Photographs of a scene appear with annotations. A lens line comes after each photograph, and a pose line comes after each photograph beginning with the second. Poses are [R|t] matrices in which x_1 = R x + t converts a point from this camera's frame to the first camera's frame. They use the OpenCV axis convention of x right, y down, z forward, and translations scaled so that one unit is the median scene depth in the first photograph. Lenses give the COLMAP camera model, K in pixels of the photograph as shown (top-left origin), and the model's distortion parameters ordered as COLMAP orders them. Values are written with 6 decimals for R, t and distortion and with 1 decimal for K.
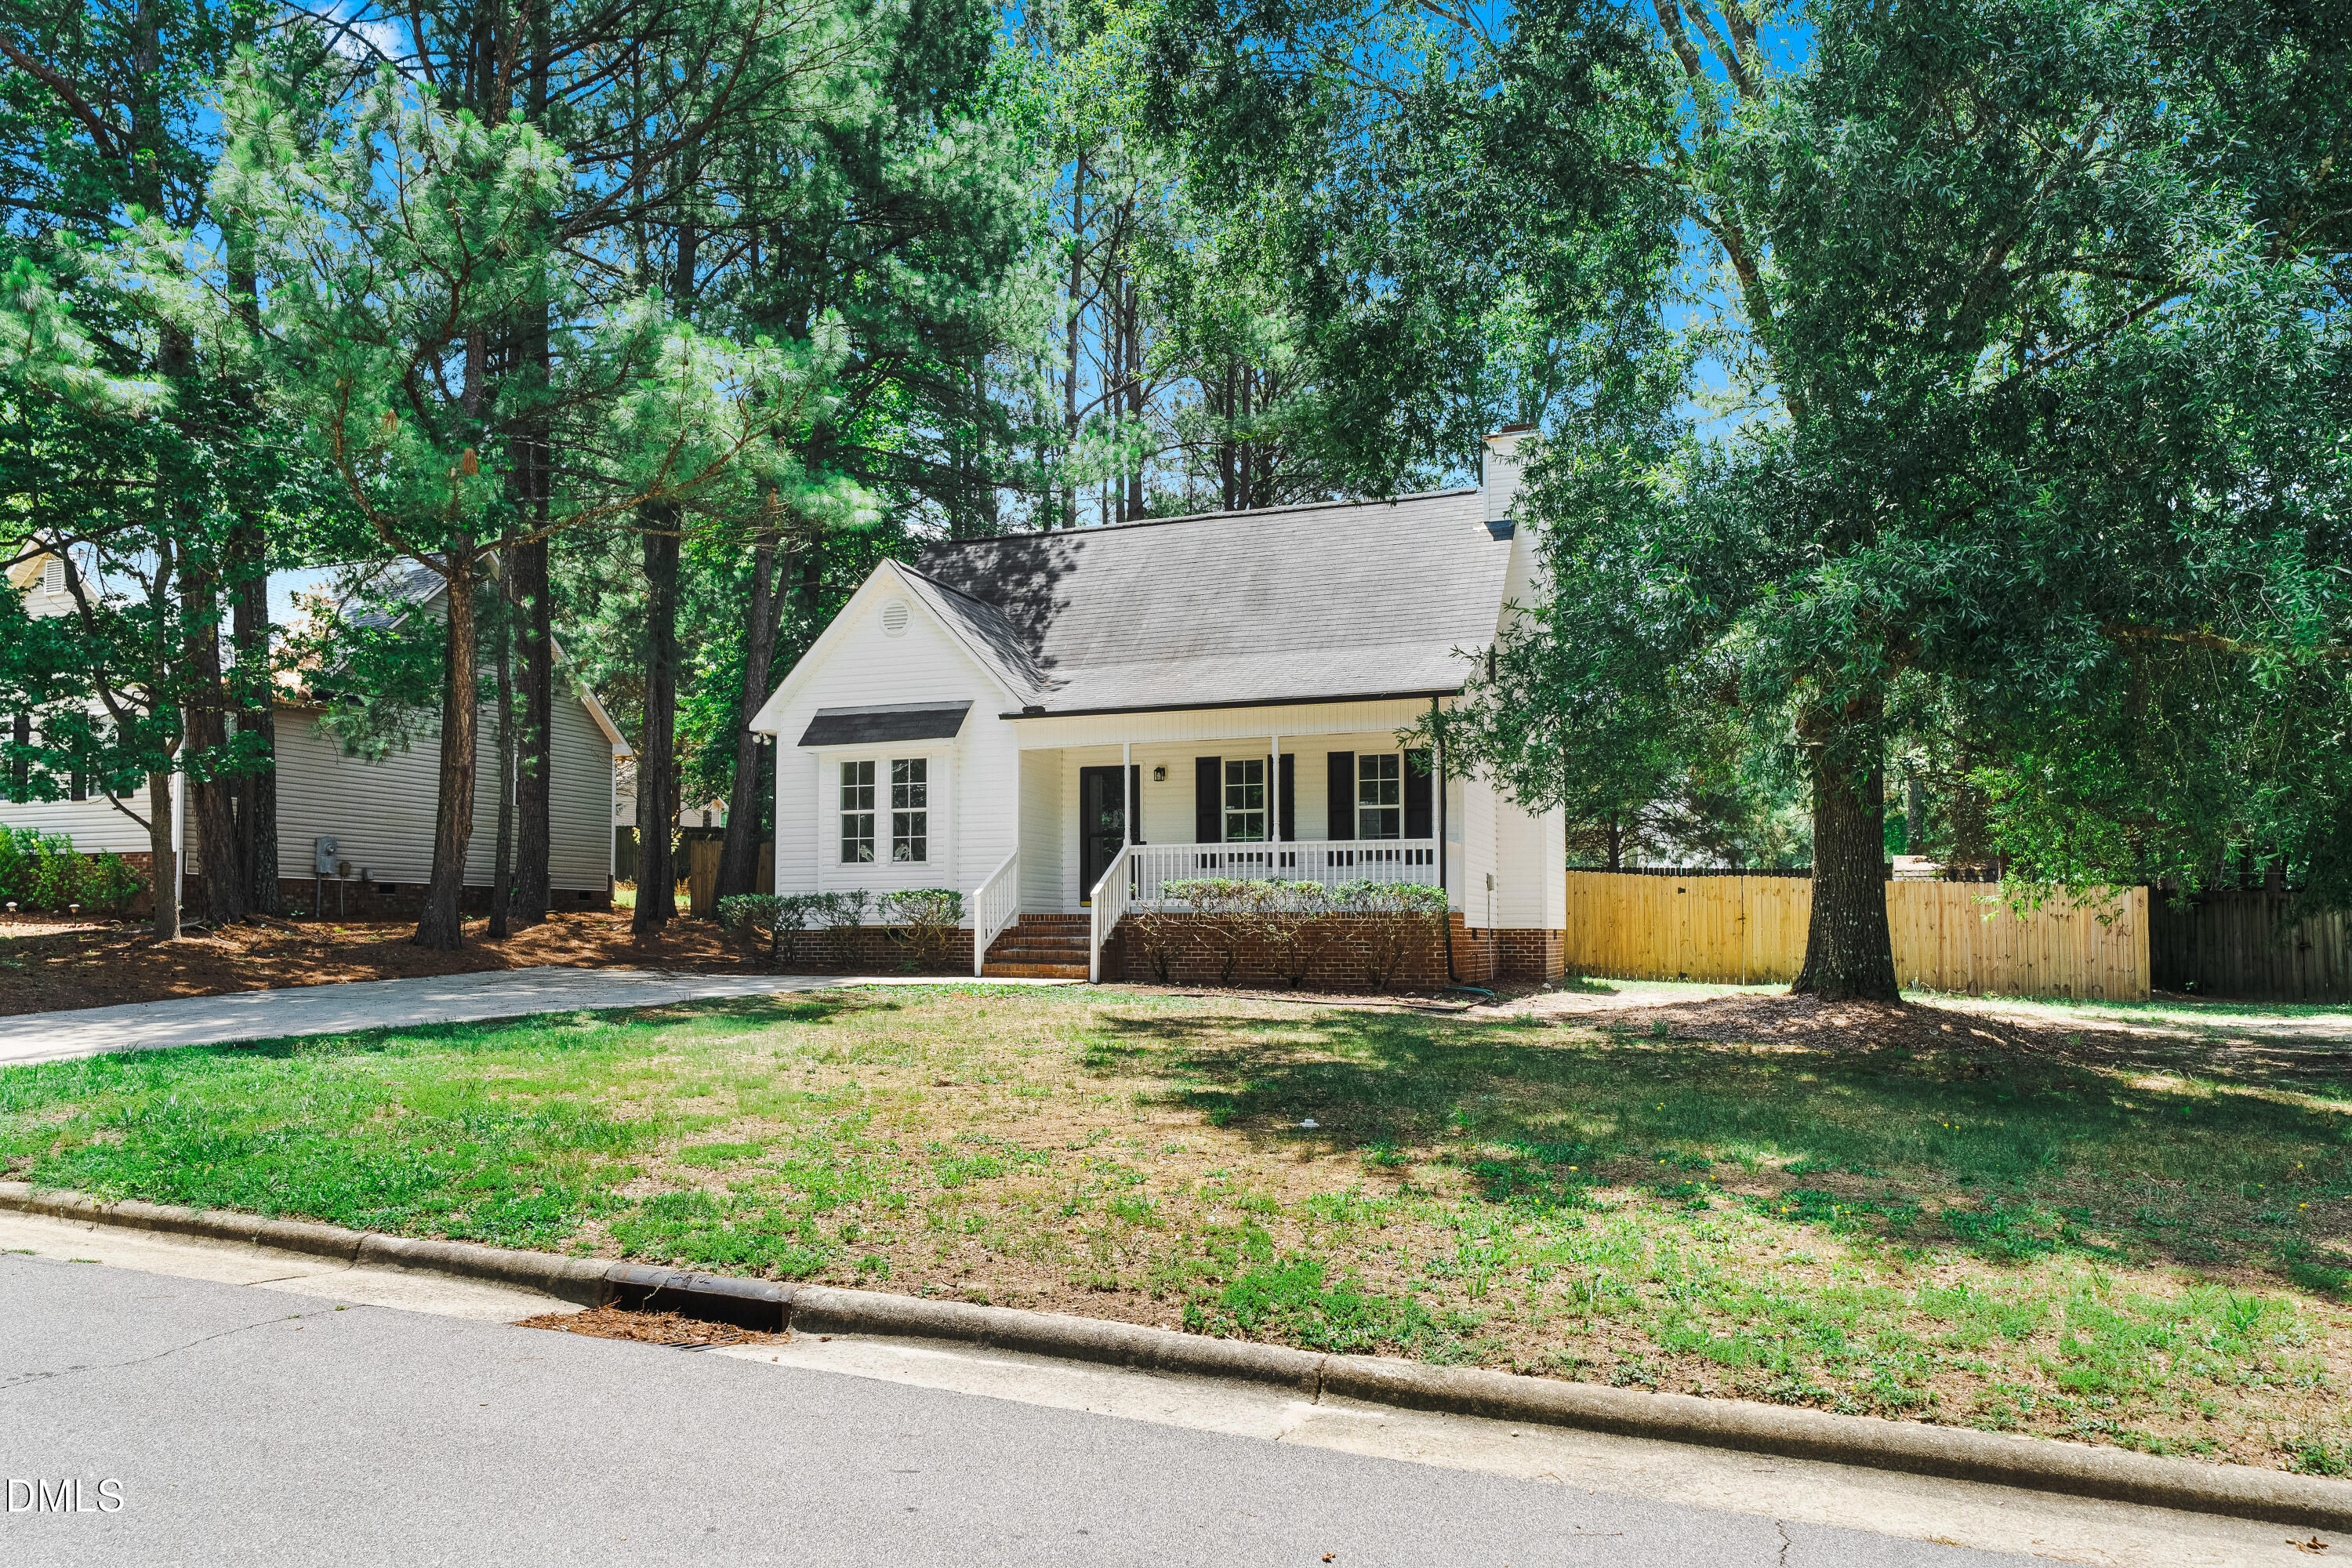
lens RADIAL K [[1825.8, 0, 1176.0], [0, 1825.8, 784.0], [0, 0, 1]] dist [0.001463, 0.004323]
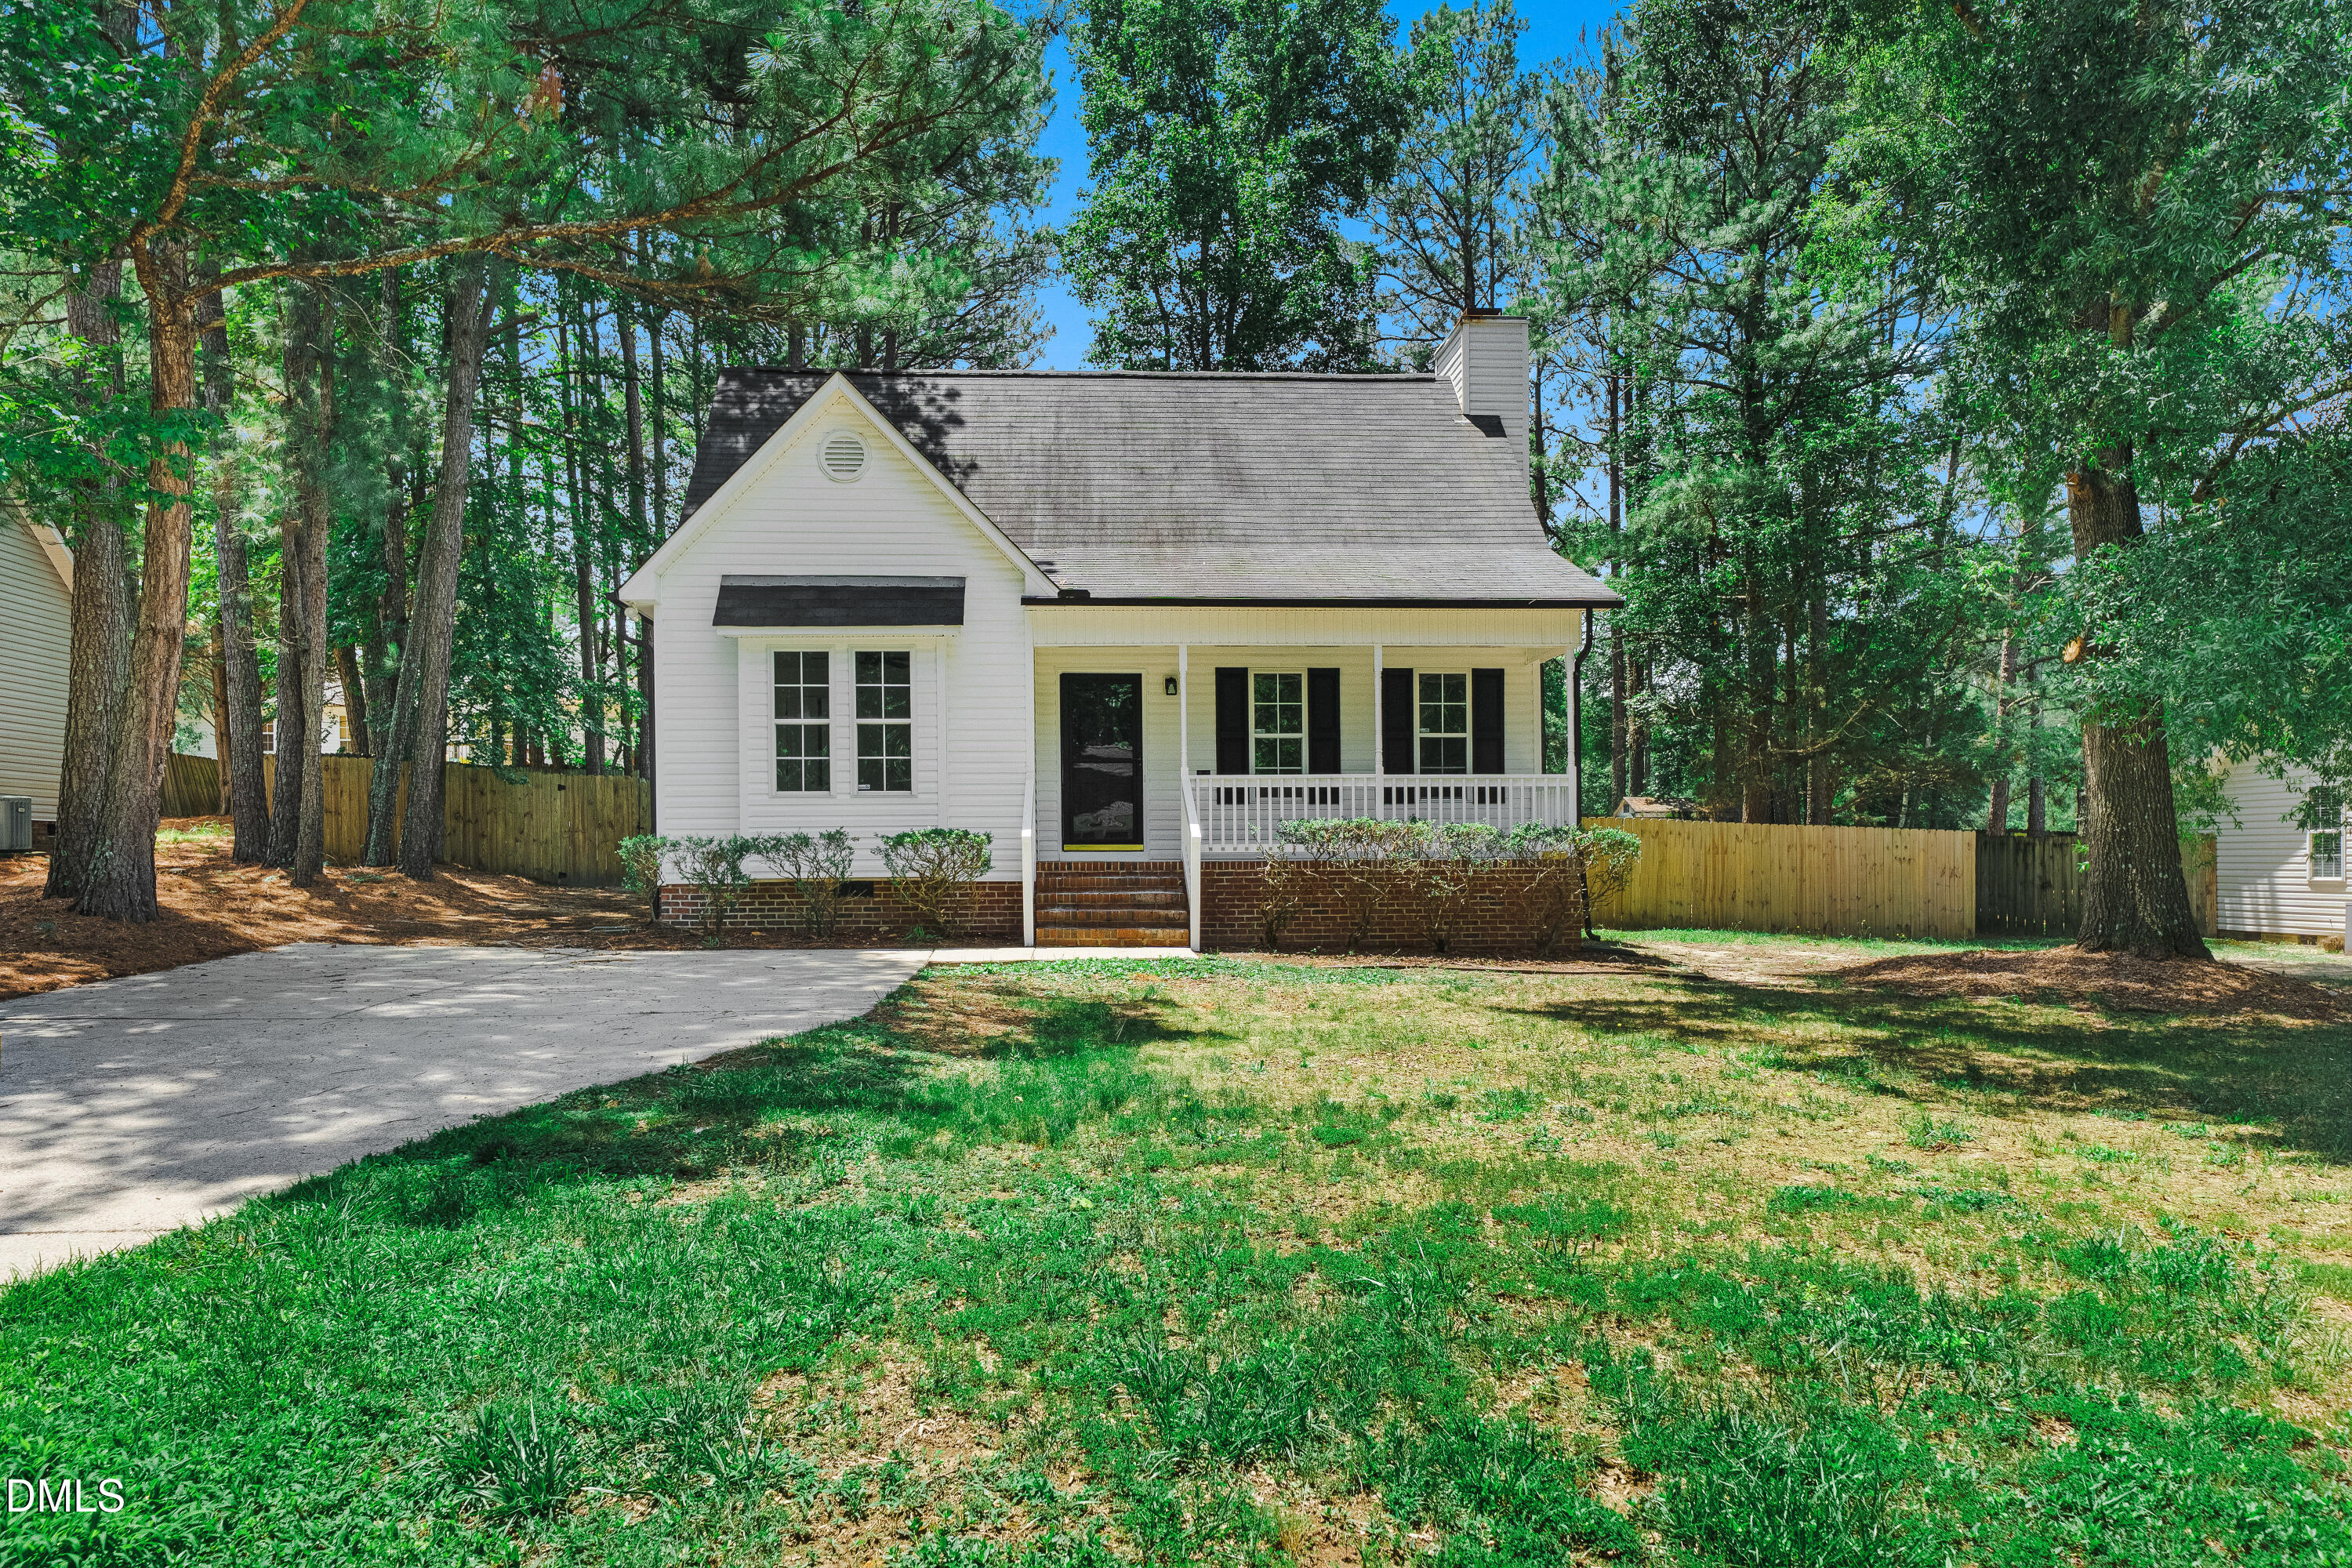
lens RADIAL K [[1825.8, 0, 1176.0], [0, 1825.8, 784.0], [0, 0, 1]] dist [0.001463, 0.004323]
pose [[0.903114, 0.018867, 0.428987, -0.353757], [-0.032716, 0.999154, 0.024931, 0.017515], [-0.428154, -0.036550, 0.902966, 0.284093]]
